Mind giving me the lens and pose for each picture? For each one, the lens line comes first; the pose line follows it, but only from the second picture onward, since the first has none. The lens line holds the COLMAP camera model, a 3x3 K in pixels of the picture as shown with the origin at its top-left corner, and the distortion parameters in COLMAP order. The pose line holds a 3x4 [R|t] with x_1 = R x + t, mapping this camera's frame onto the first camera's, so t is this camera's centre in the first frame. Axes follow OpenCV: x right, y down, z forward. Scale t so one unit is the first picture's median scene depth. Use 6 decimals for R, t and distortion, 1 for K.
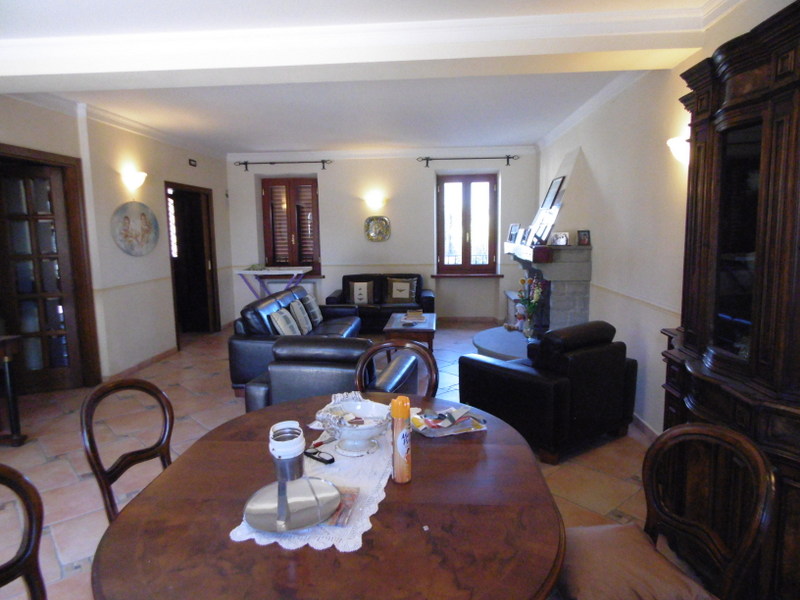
lens RADIAL K [[529.6, 0, 398.3], [0, 529.6, 294.6], [0, 0, 1]] dist [0.016940, -0.013923]
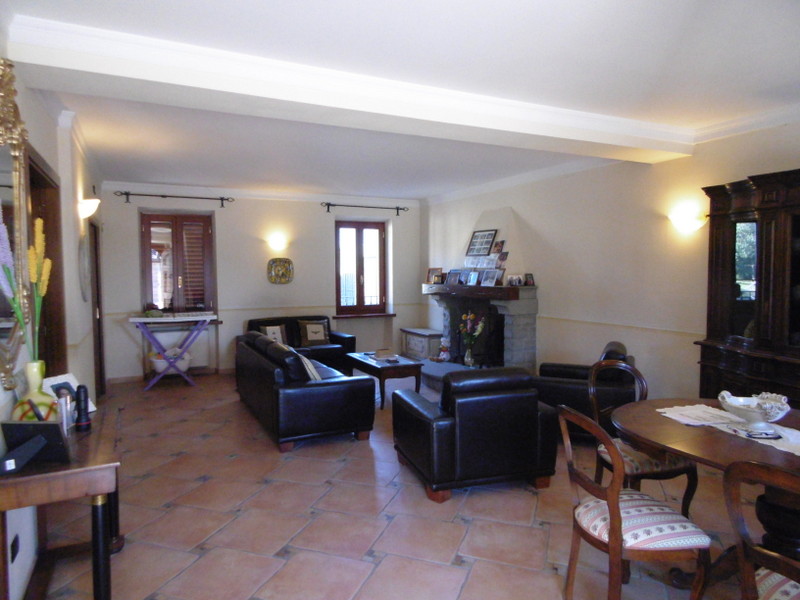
lens RADIAL K [[529.6, 0, 399.5], [0, 529.6, 303.7], [0, 0, 1]] dist [0.016940, -0.013923]
pose [[0.865315, -0.021969, 0.500747, -0.341342], [0.053994, 0.997311, -0.049550, -0.003638], [-0.498312, 0.069913, 0.864174, 0.048705]]
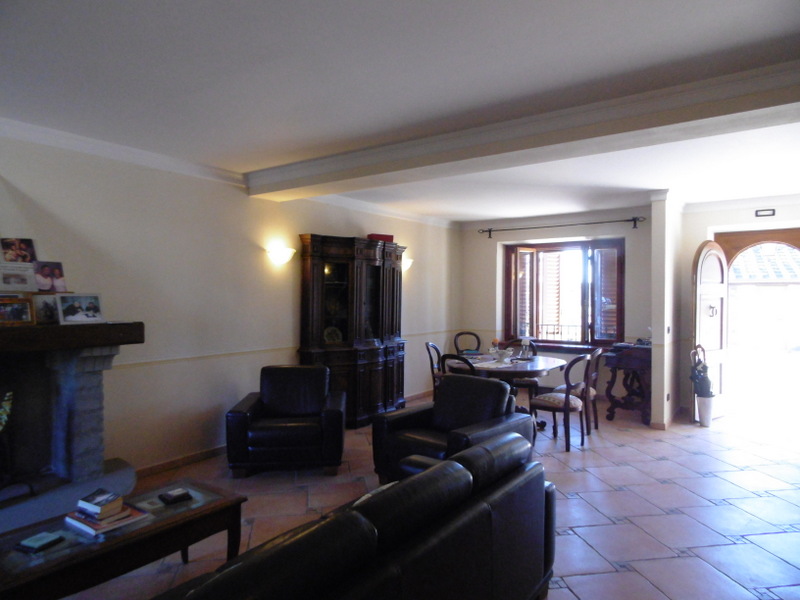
lens RADIAL K [[529.6, 0, 401.9], [0, 529.6, 300.9], [0, 0, 1]] dist [0.016940, -0.013923]
pose [[-0.854251, 0.003942, 0.519846, -0.277568], [0.070118, 0.991707, 0.107704, -0.107094], [-0.515110, 0.128457, -0.847443, 0.881130]]
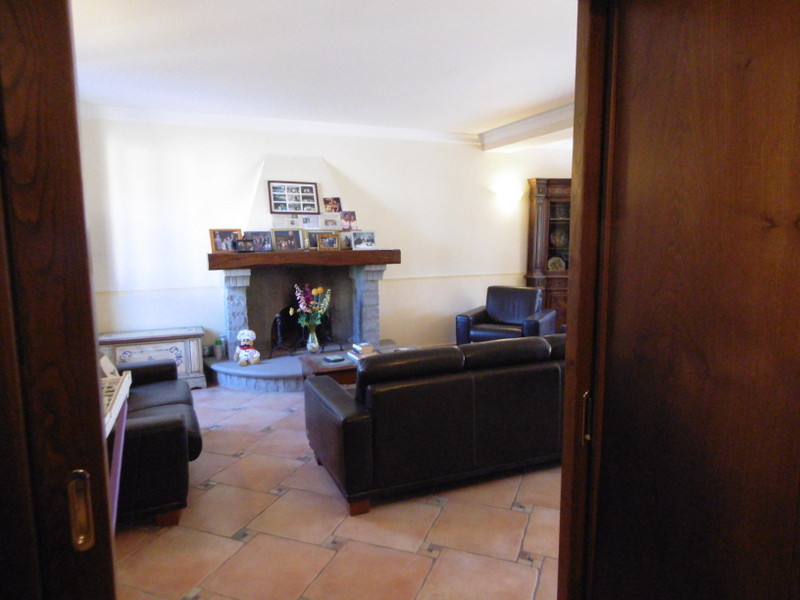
lens RADIAL K [[529.6, 0, 400.3], [0, 529.6, 299.7], [0, 0, 1]] dist [0.016940, -0.013923]
pose [[-0.457740, -0.099440, 0.883508, -0.467702], [0.119700, 0.977786, 0.172066, -0.110228], [-0.880992, 0.184517, -0.435669, 0.923211]]
